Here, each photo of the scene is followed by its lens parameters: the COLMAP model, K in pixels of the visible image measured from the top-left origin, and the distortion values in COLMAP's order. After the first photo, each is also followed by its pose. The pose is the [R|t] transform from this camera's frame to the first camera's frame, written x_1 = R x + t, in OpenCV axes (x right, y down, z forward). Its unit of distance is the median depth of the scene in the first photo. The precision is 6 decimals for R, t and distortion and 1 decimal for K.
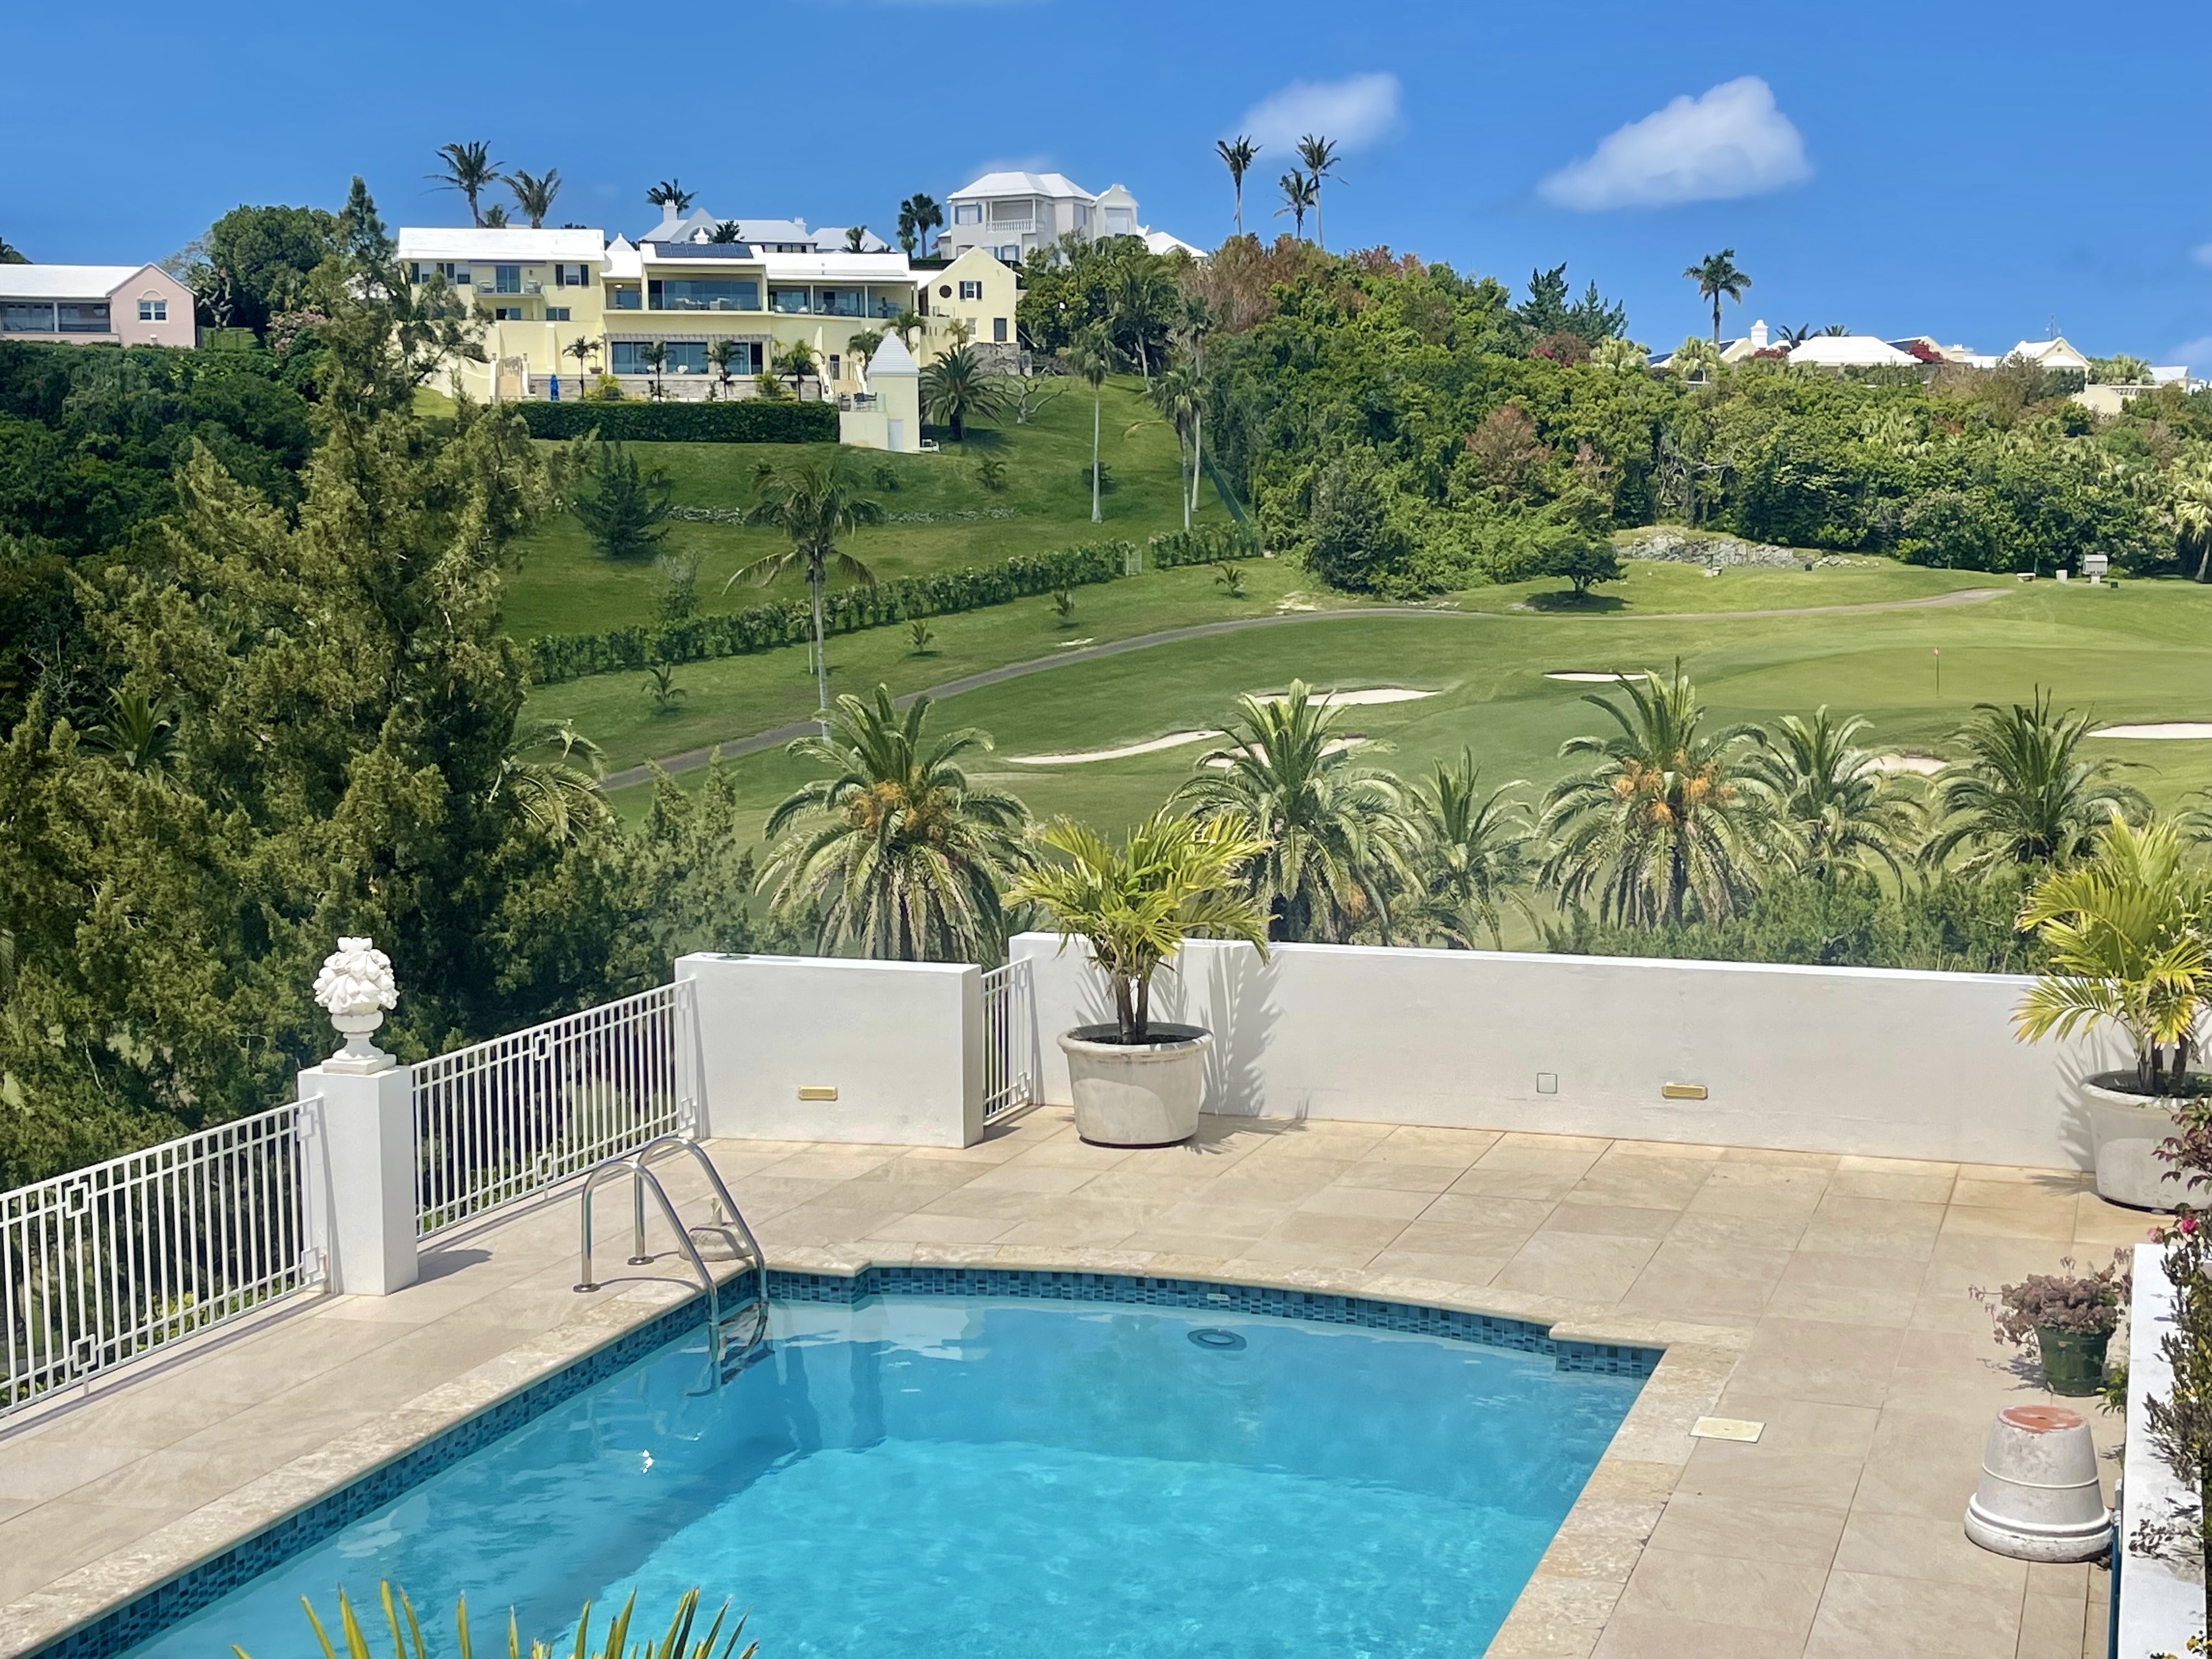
lens RADIAL K [[2925.9, 0, 1114.5], [0, 2925.9, 837.6], [0, 0, 1]] dist [0.080933, 0.000000]
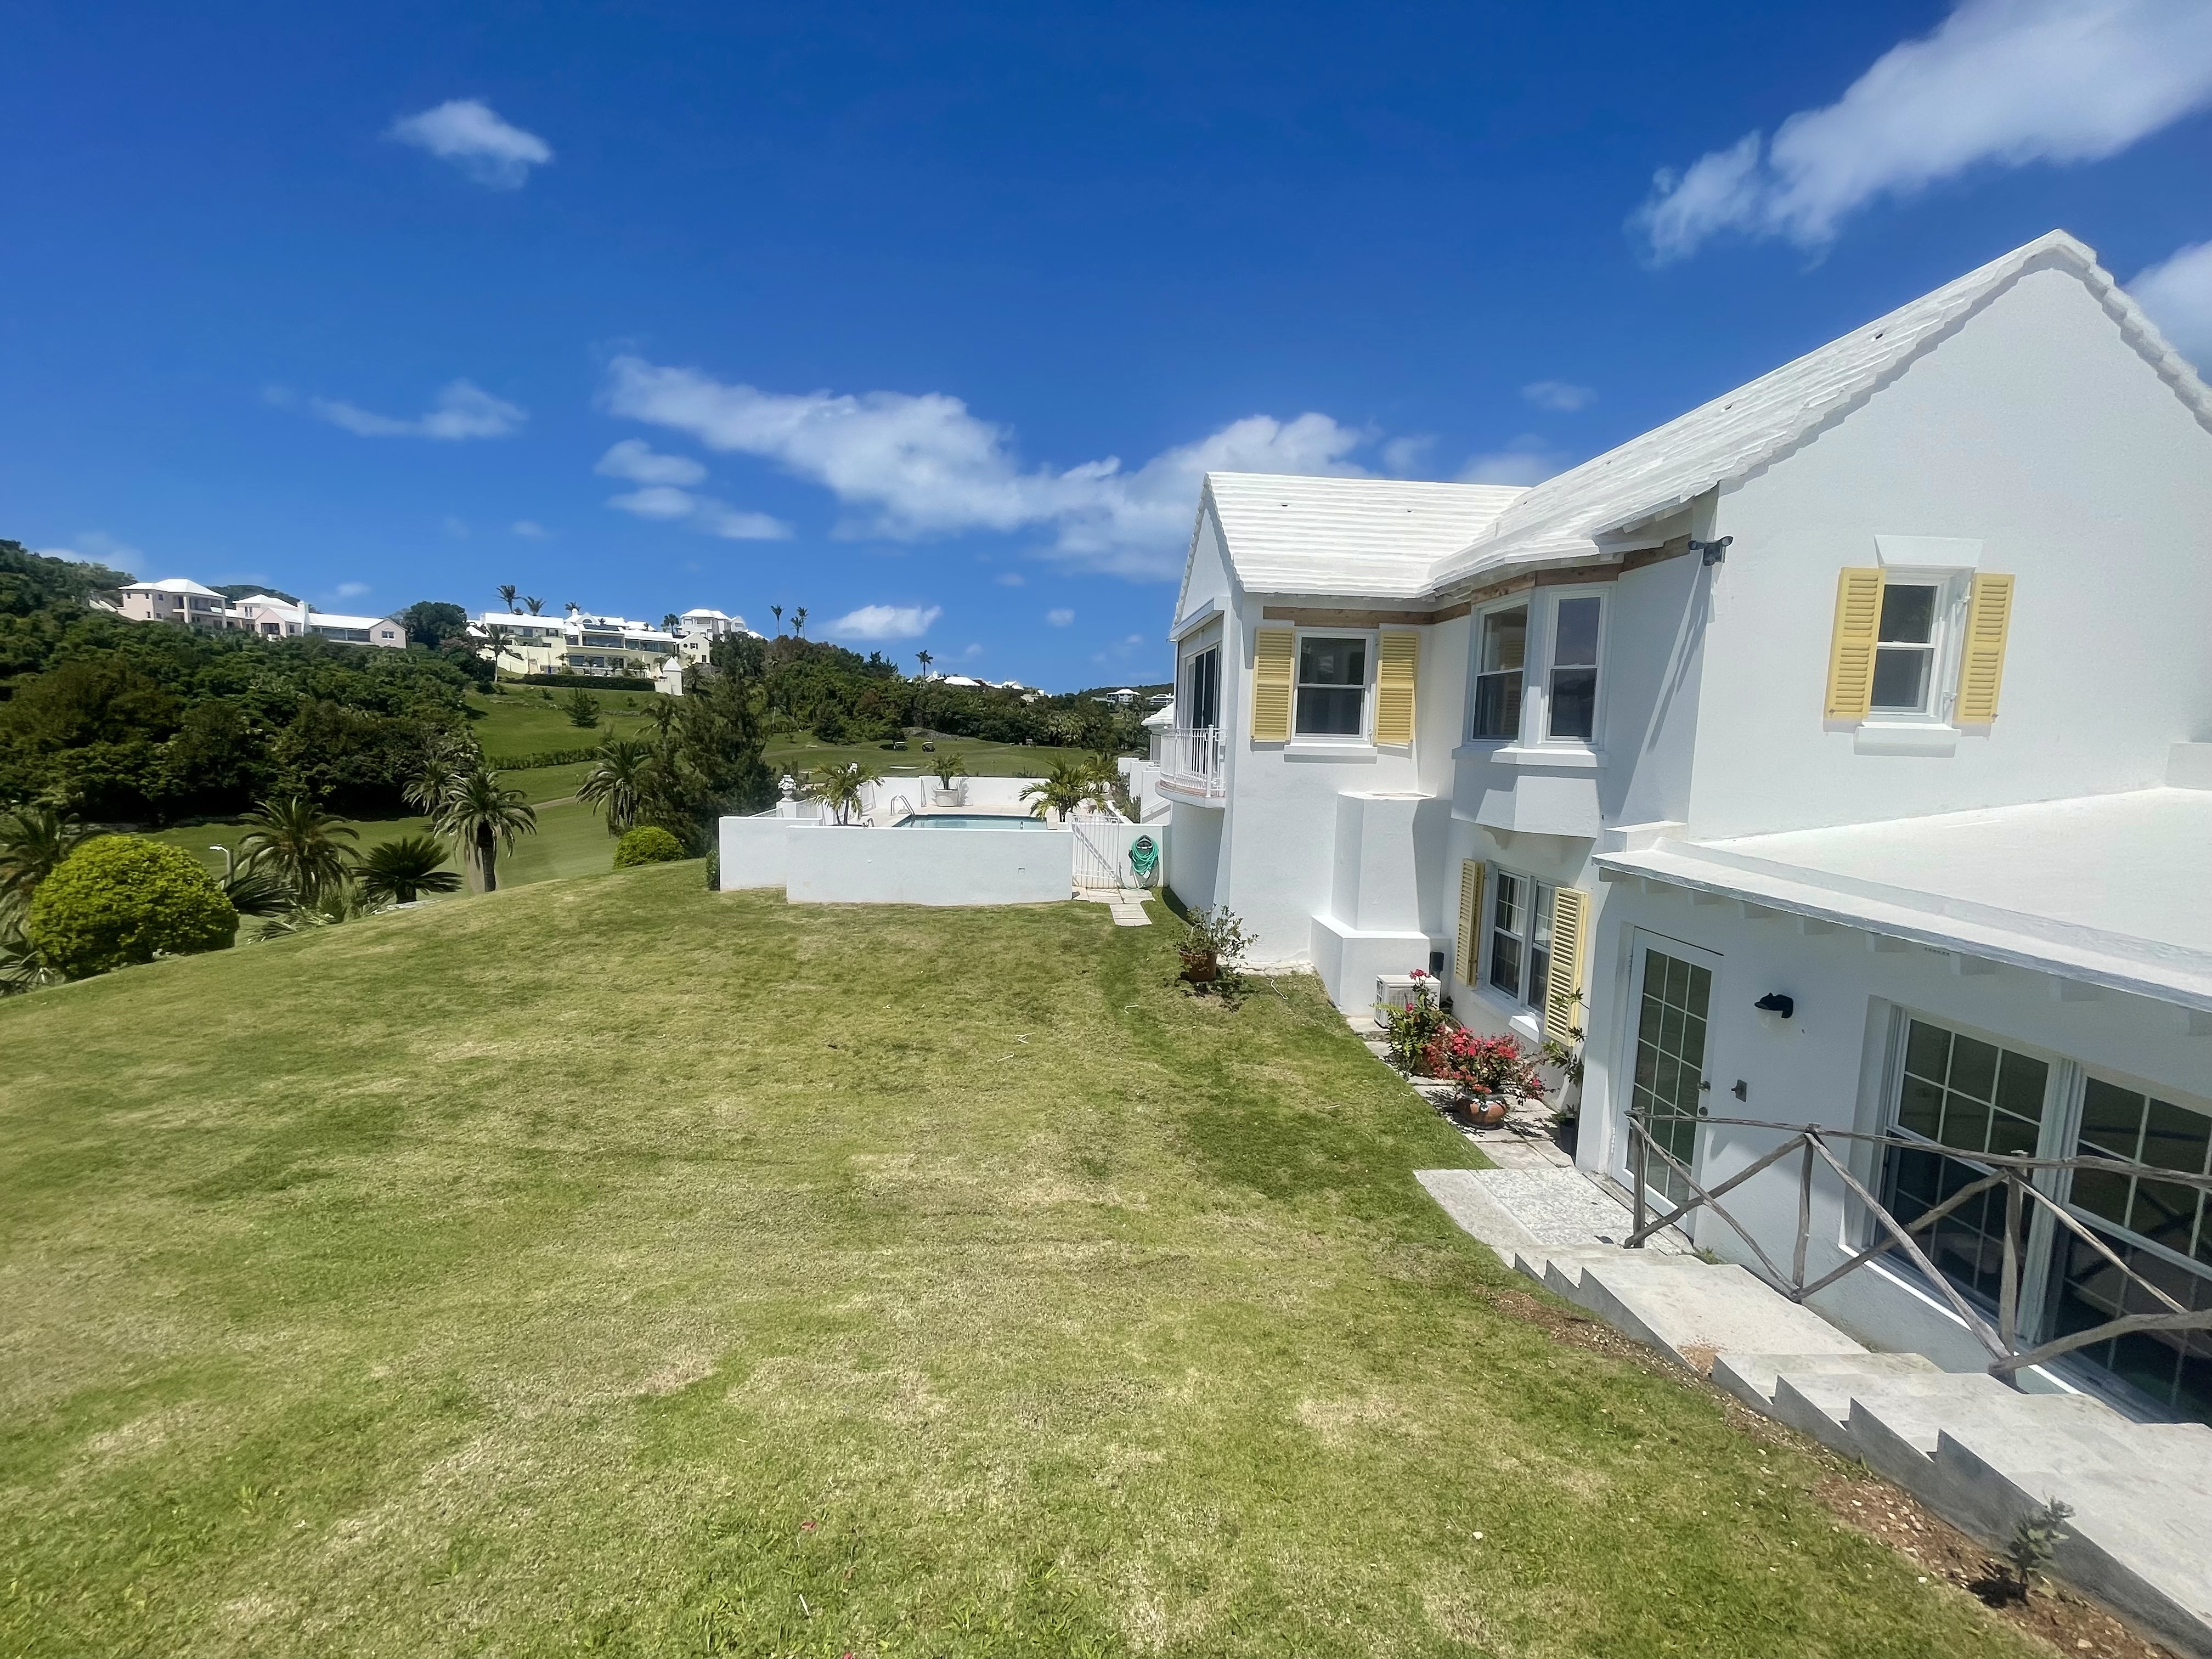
lens RADIAL K [[892.1, 0, 1100.2], [0, 892.1, 834.7], [0, 0, 1]] dist [-0.002455, 0.001858]
pose [[0.916228, -0.013740, 0.400423, -0.042105], [0.009651, 0.999879, 0.012226, 0.013222], [-0.400542, -0.007338, 0.916249, -0.080528]]
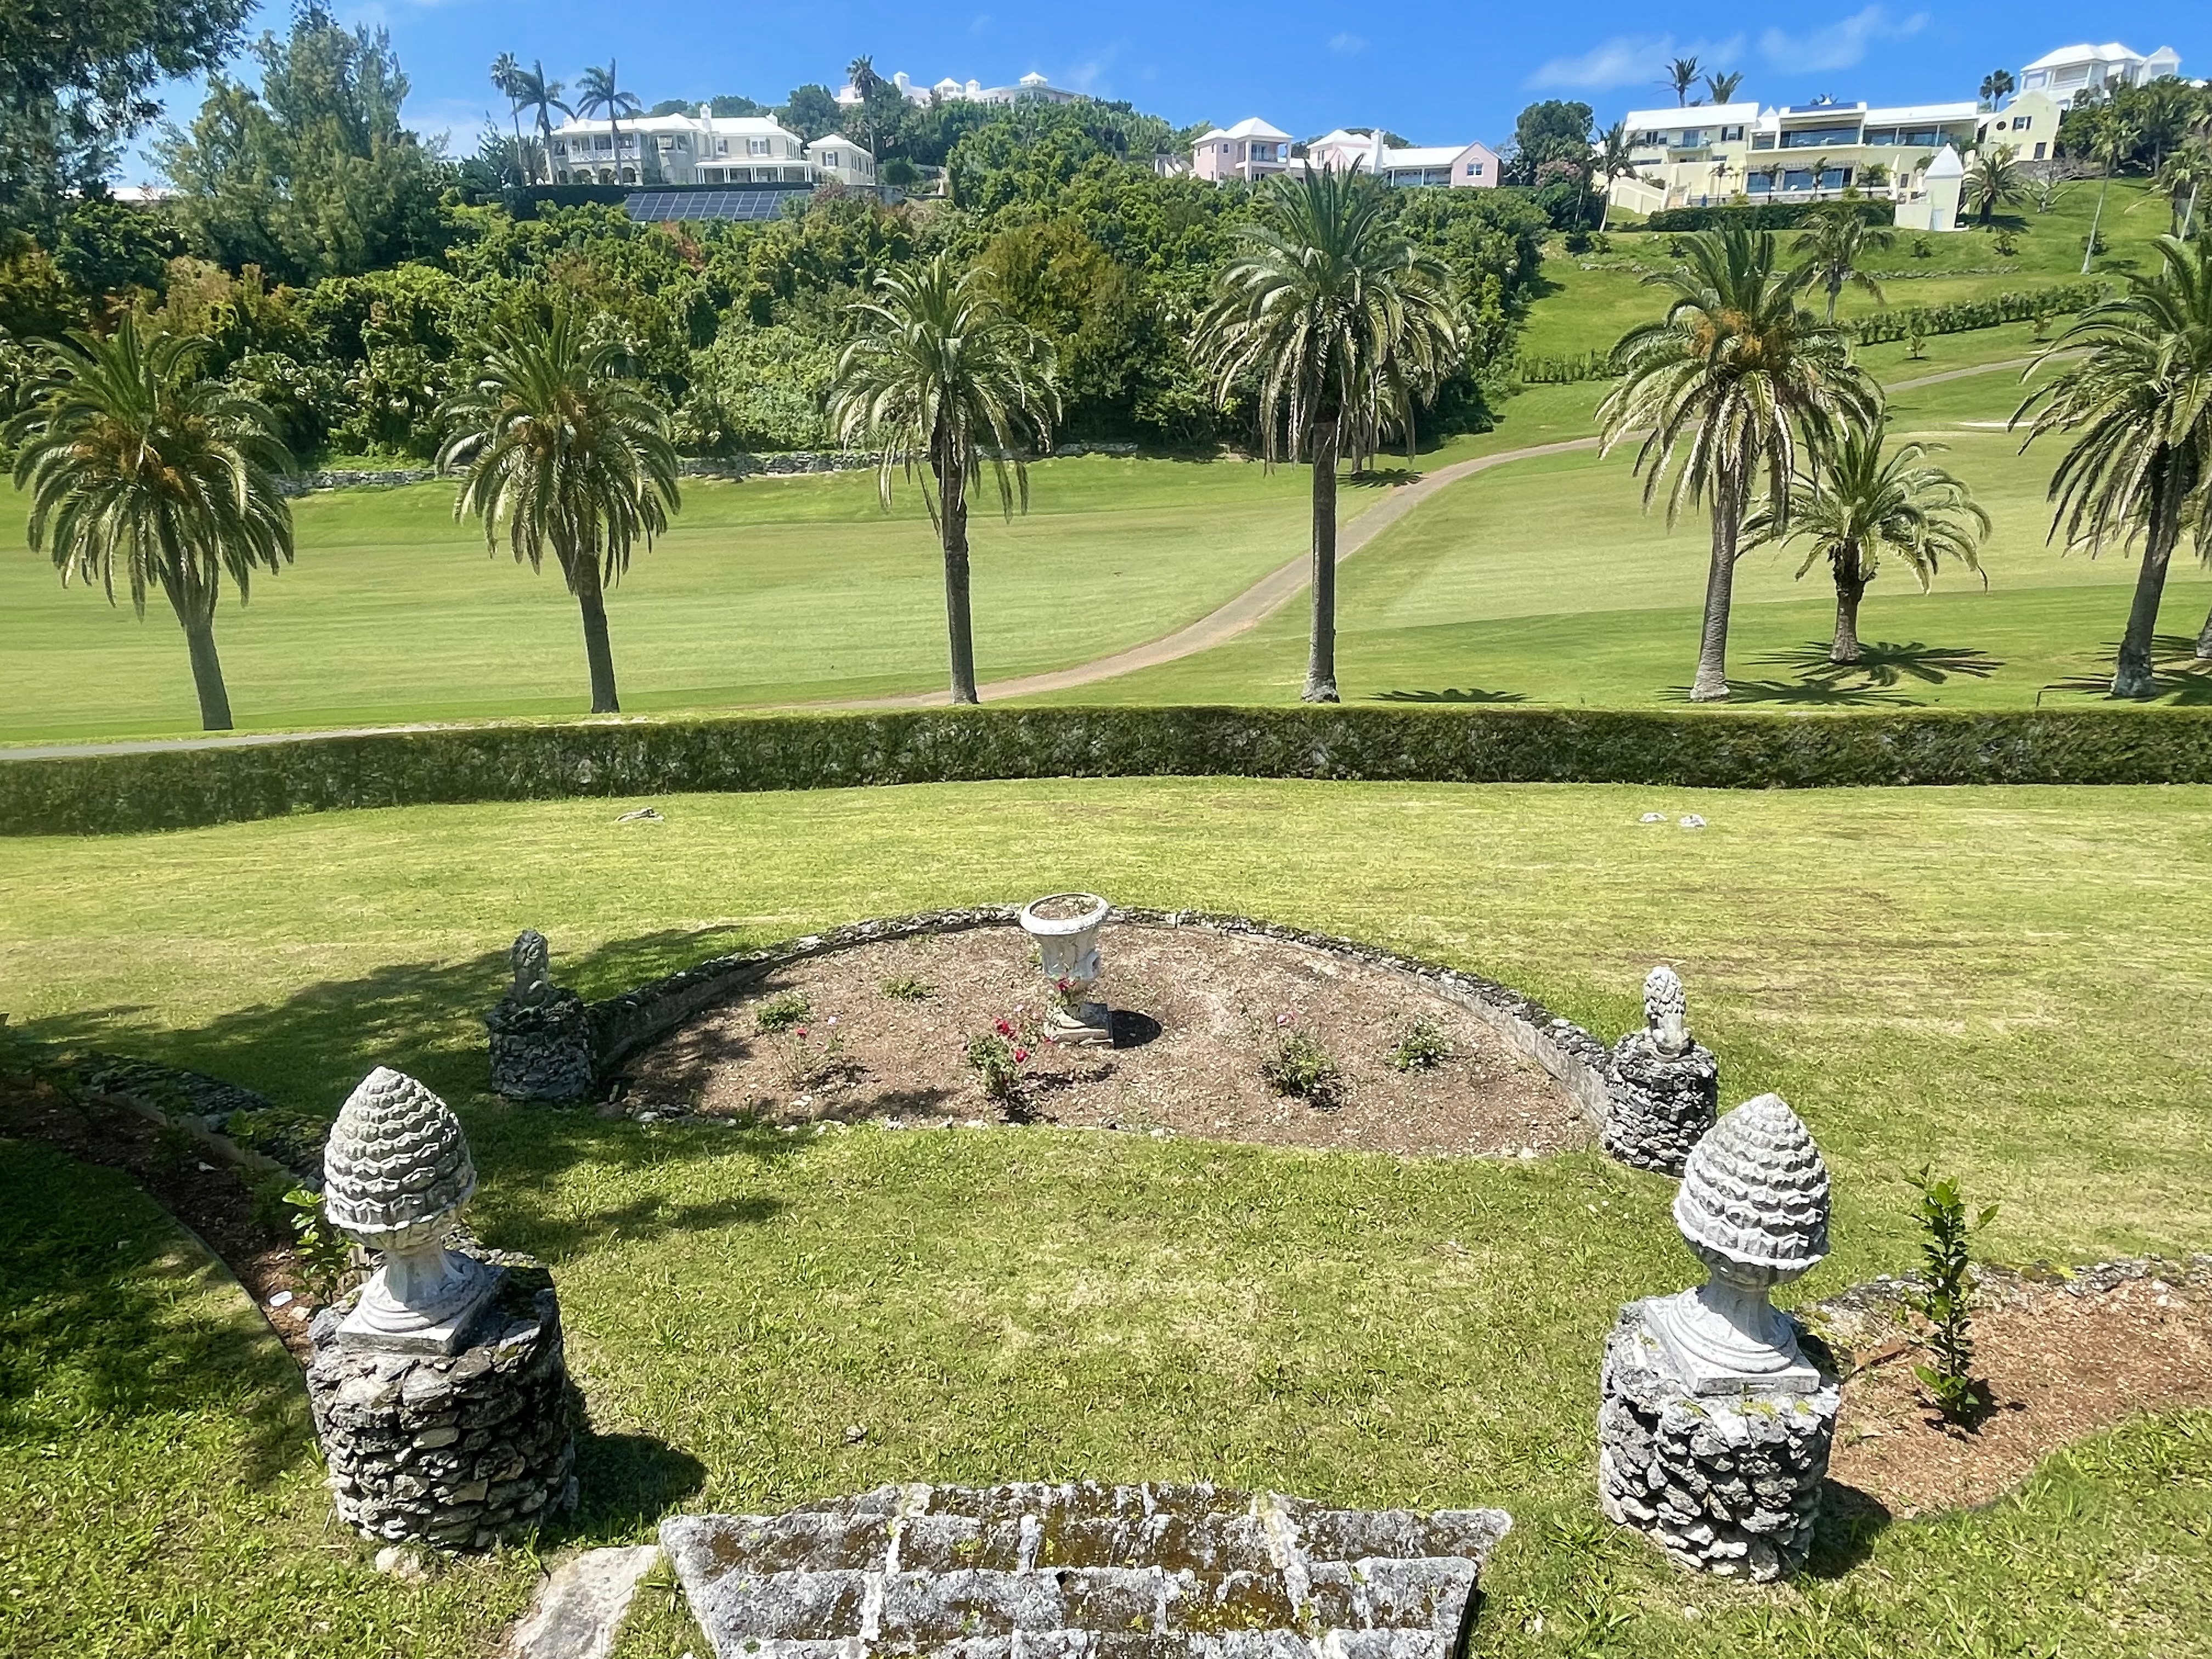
lens RADIAL K [[1363.9, 0, 1099.3], [0, 1363.9, 826.9], [0, 0, 1]] dist [-0.011001, 0.004232]
pose [[0.815475, 0.190413, -0.546575, 0.014416], [-0.062232, 0.967707, 0.244277, 0.019768], [0.575437, -0.165187, 0.800990, 0.157108]]
